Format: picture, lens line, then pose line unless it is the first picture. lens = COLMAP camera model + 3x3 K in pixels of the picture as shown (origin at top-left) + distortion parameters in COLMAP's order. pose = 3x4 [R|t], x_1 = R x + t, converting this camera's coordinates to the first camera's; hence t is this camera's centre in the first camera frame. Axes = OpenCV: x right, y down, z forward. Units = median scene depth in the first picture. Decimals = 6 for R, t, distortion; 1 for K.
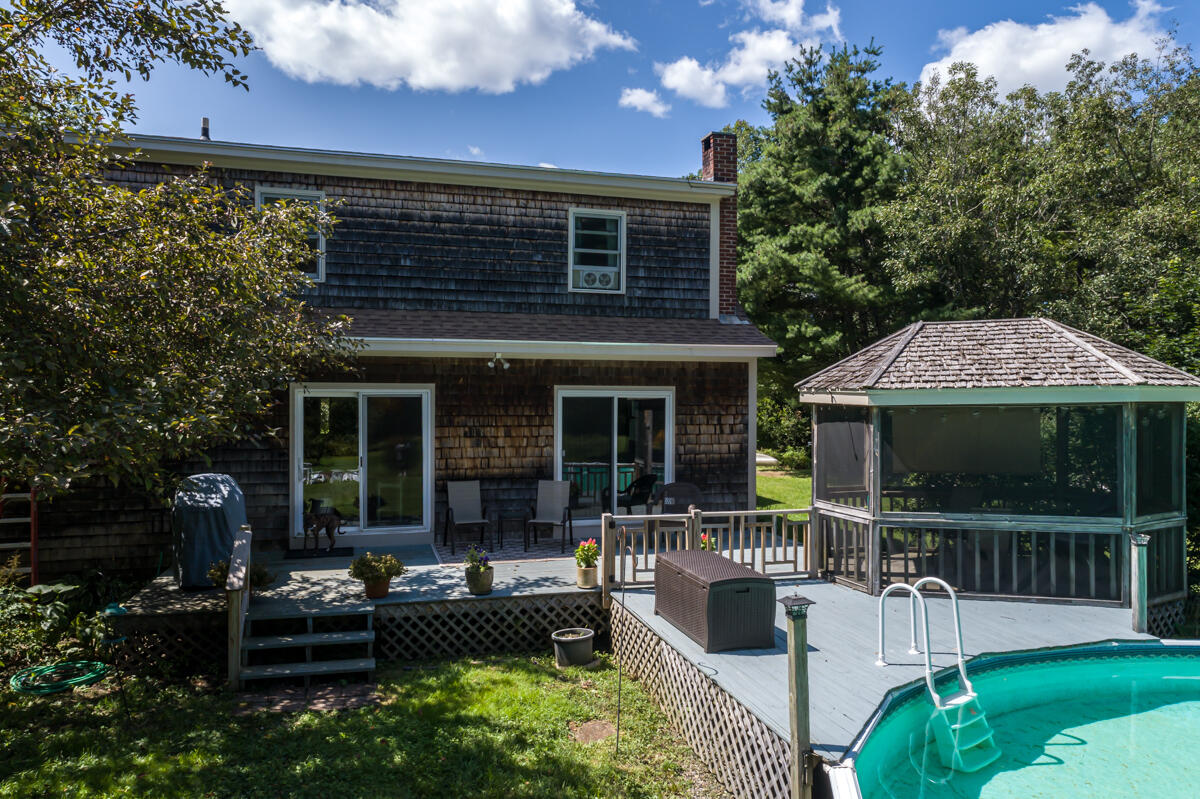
lens RADIAL K [[813.6, 0, 599.4], [0, 813.6, 403.3], [0, 0, 1]] dist [-0.003564, 0.014914]
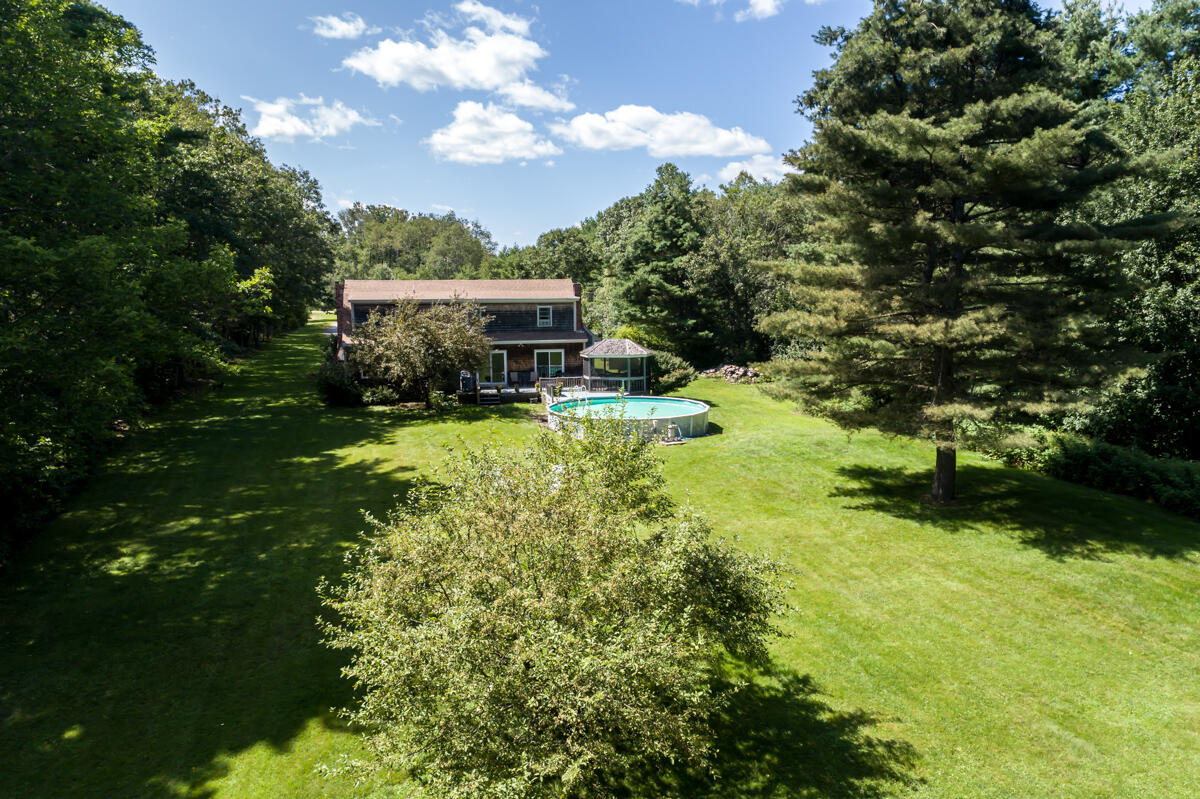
lens RADIAL K [[813.6, 0, 593.9], [0, 813.6, 400.1], [0, 0, 1]] dist [-0.003564, 0.014914]
pose [[0.998263, -0.003682, -0.058805, 0.473209], [0.010897, 0.992365, 0.122852, -0.261903], [0.057904, -0.123279, 0.990681, -3.022738]]
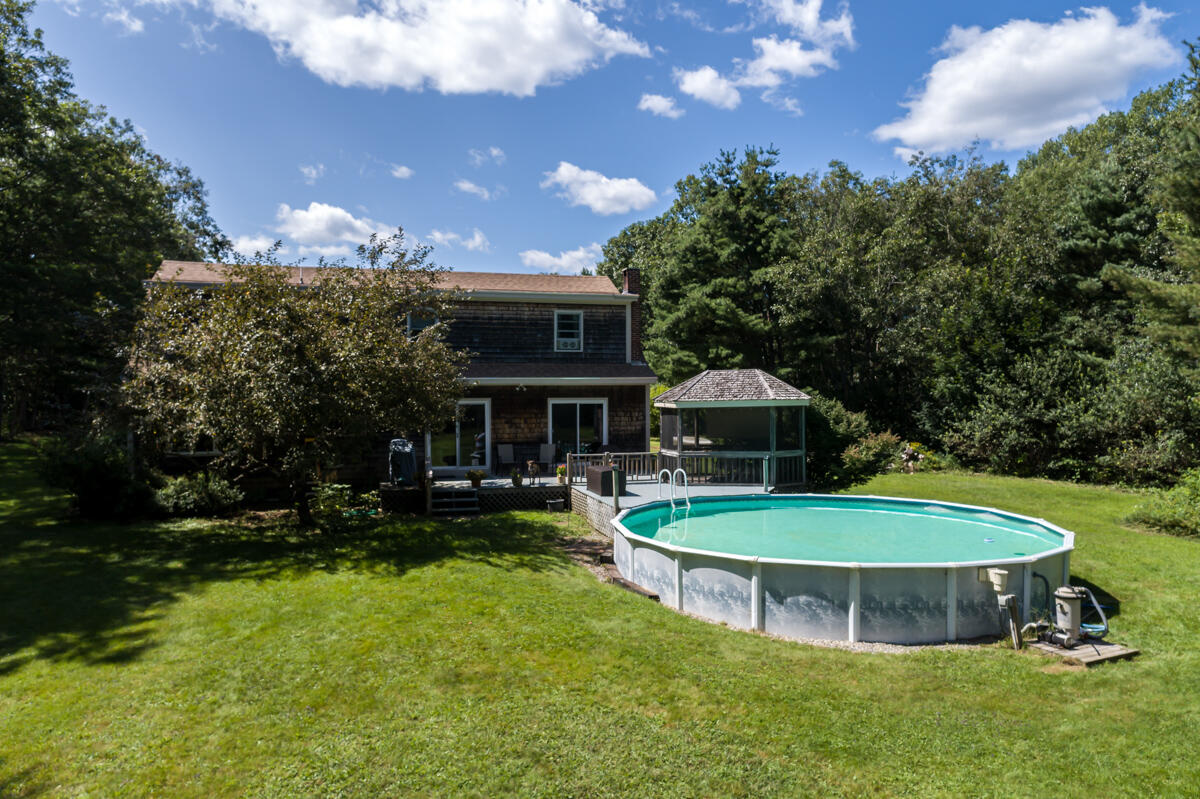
lens RADIAL K [[813.6, 0, 598.7], [0, 813.6, 399.5], [0, 0, 1]] dist [-0.003564, 0.014914]
pose [[0.999971, -0.006880, 0.003348, 0.062392], [0.006874, 0.999975, 0.001771, -0.020205], [-0.003360, -0.001748, 0.999993, -0.992526]]
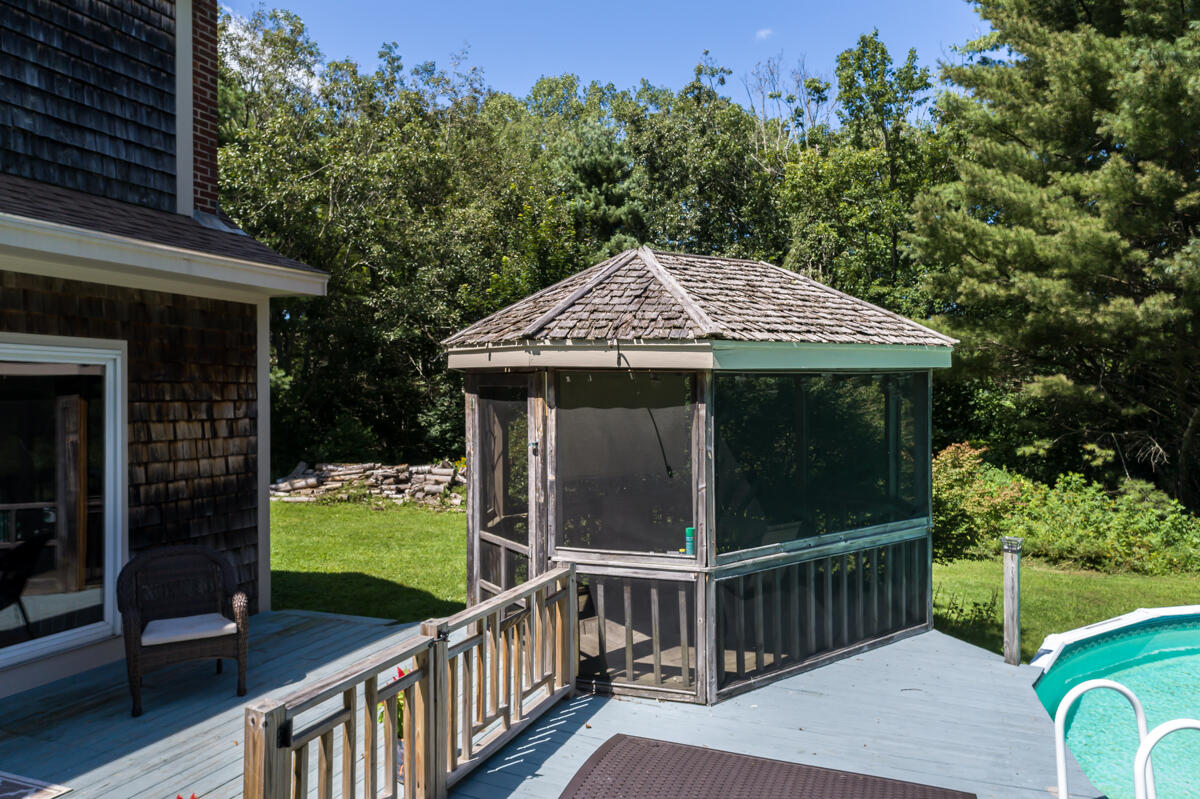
lens RADIAL K [[813.6, 0, 596.0], [0, 813.6, 399.5], [0, 0, 1]] dist [-0.003564, 0.014914]
pose [[0.615784, -0.007971, 0.787874, -0.107400], [0.011249, 0.999936, 0.001324, 0.015097], [-0.787834, 0.008047, 0.615835, 0.490417]]
